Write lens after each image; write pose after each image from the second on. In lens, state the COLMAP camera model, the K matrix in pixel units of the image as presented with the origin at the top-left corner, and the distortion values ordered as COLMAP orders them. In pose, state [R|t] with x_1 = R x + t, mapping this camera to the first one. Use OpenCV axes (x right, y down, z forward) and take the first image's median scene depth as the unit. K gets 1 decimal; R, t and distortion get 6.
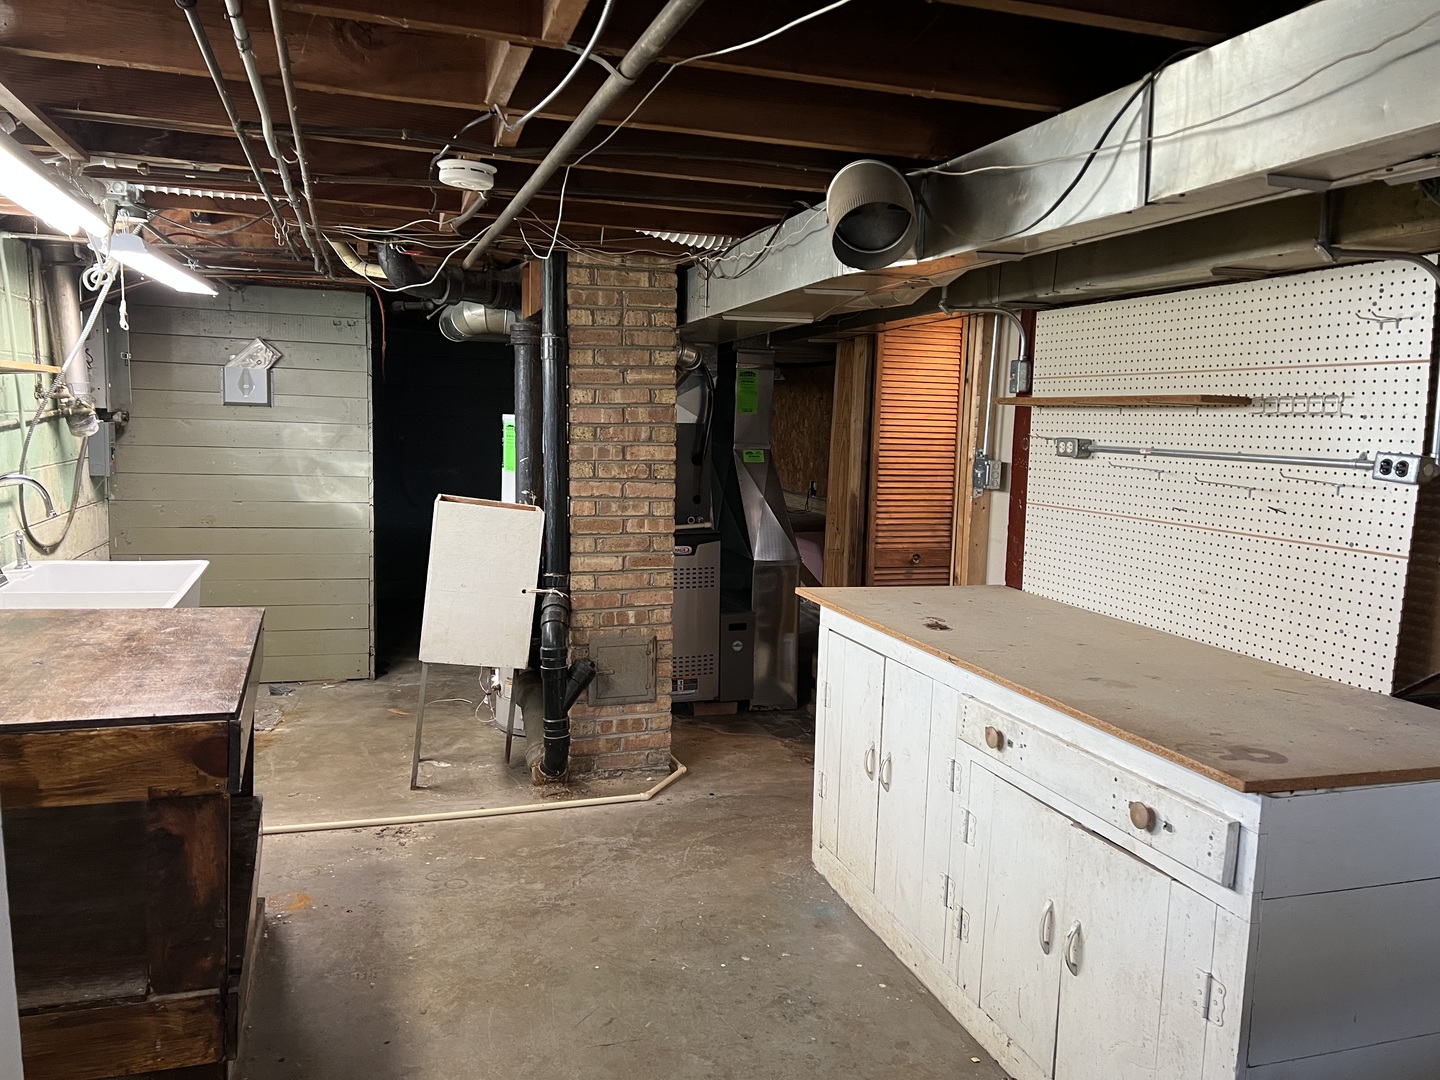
lens RADIAL K [[1062.4, 0, 710.0], [0, 1062.4, 552.5], [0, 0, 1]] dist [0.057952, -0.067095]
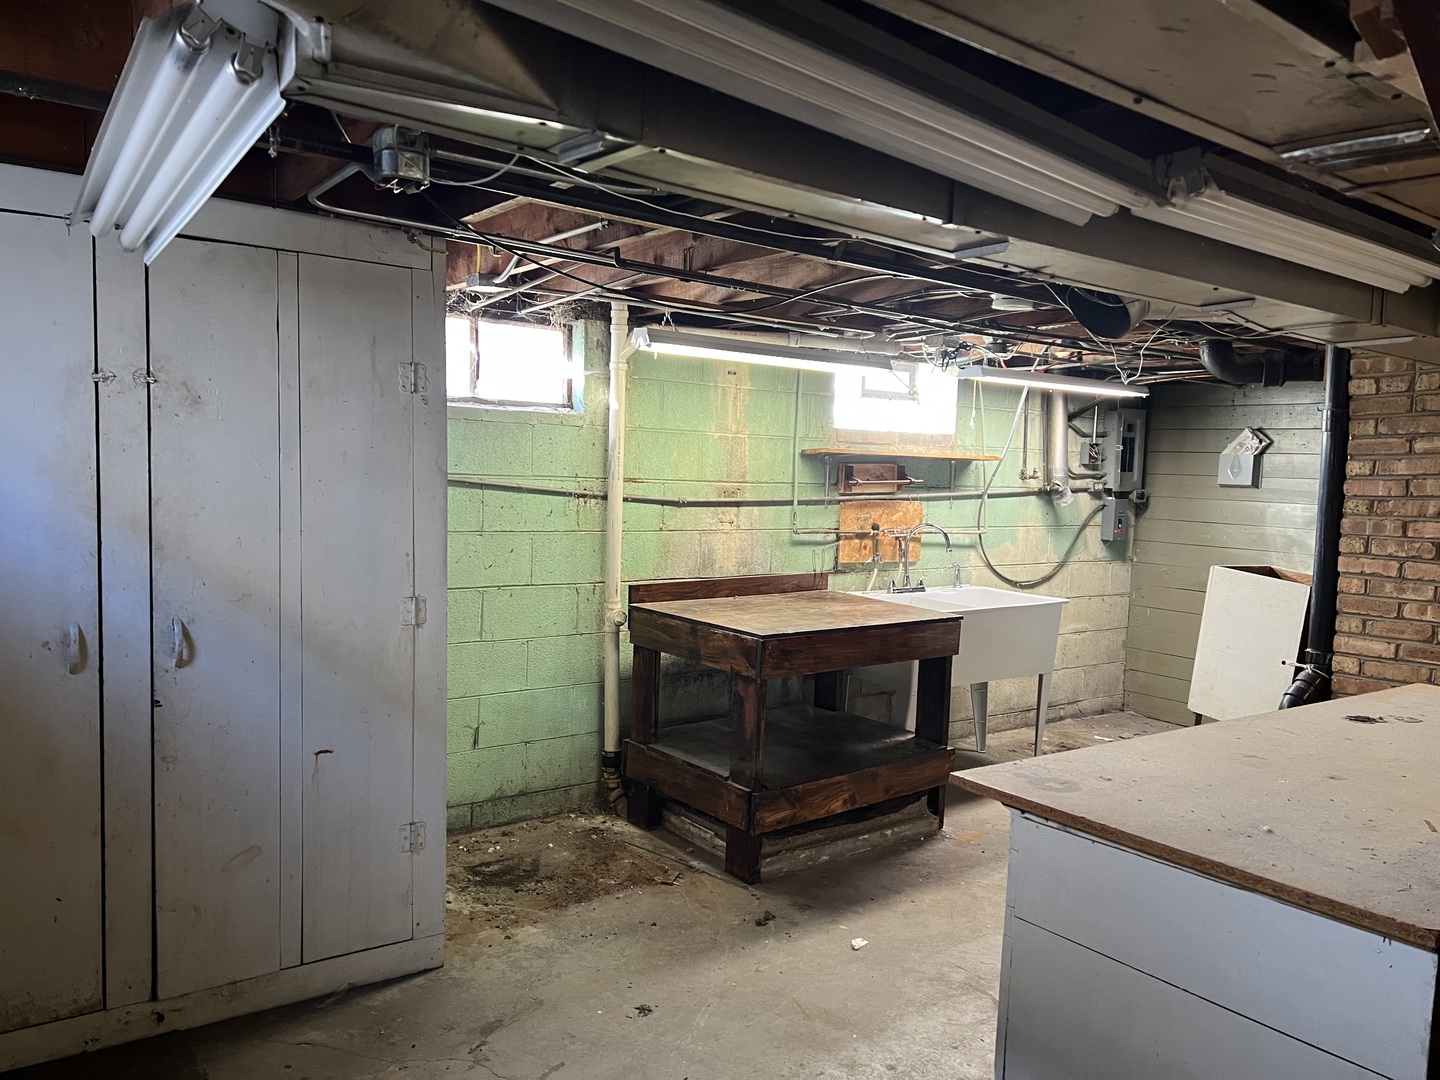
lens RADIAL K [[1062.4, 0, 706.0], [0, 1062.4, 533.1], [0, 0, 1]] dist [0.057952, -0.067095]
pose [[0.323633, 0.036508, -0.945478, 0.592340], [-0.144706, 0.989410, -0.011327, 0.006022], [0.935052, 0.140482, 0.325489, 0.147087]]
